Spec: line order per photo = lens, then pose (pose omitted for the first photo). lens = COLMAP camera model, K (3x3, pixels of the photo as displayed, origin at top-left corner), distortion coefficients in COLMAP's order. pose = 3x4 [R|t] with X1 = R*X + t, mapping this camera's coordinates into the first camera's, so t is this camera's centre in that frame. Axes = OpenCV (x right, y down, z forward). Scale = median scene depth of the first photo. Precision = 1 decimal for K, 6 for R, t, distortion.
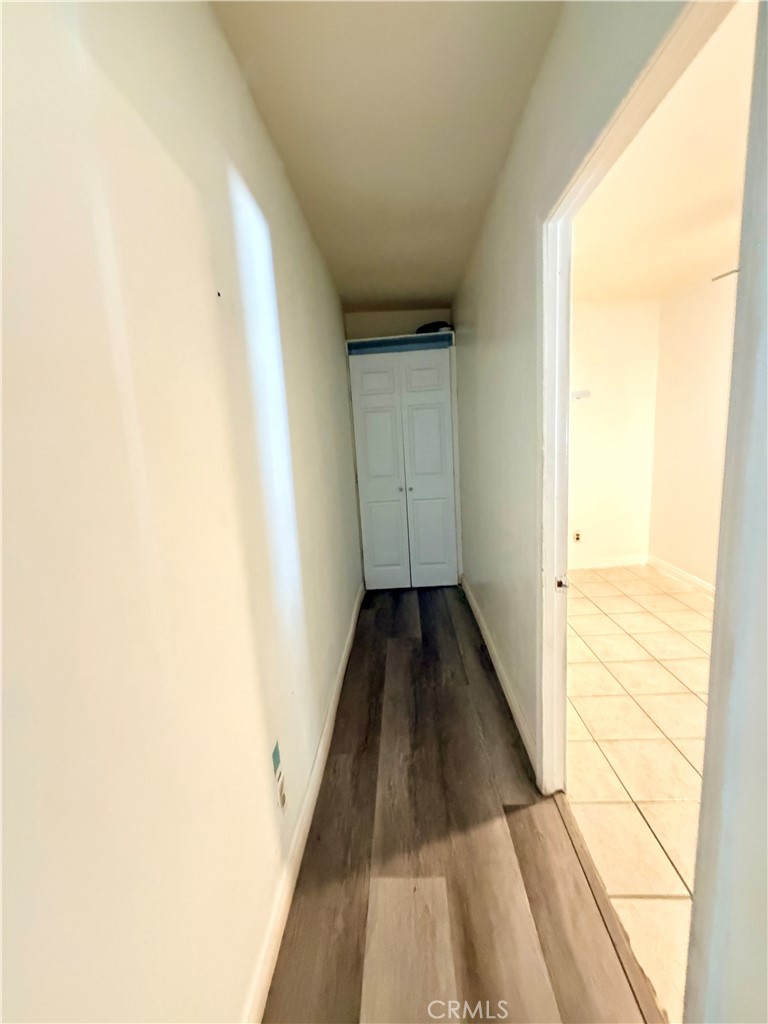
lens RADIAL K [[411.2, 0, 385.4], [0, 411.2, 509.9], [0, 0, 1]] dist [0.000274, 0.000042]
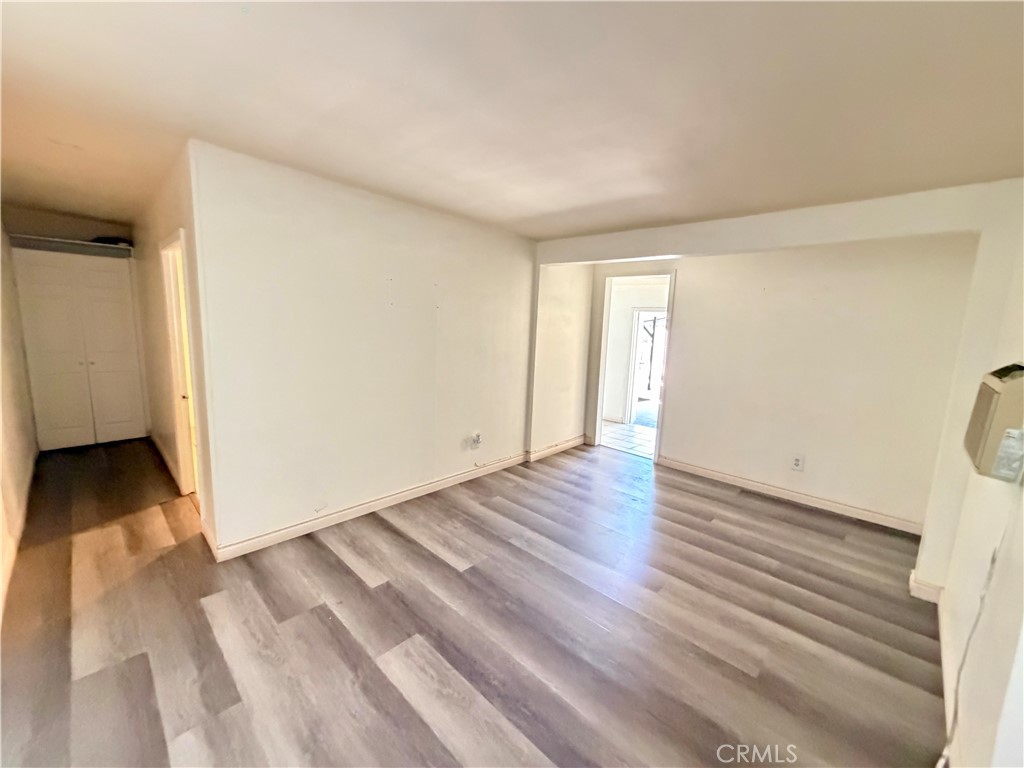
lens RADIAL K [[411.2, 0, 509.2], [0, 411.2, 381.4], [0, 0, 1]] dist [0.000274, 0.000042]
pose [[0.656989, -0.024410, 0.753505, -0.053354], [0.049468, 0.998718, -0.010778, 0.087916], [-0.752275, 0.044355, 0.657354, -0.833045]]
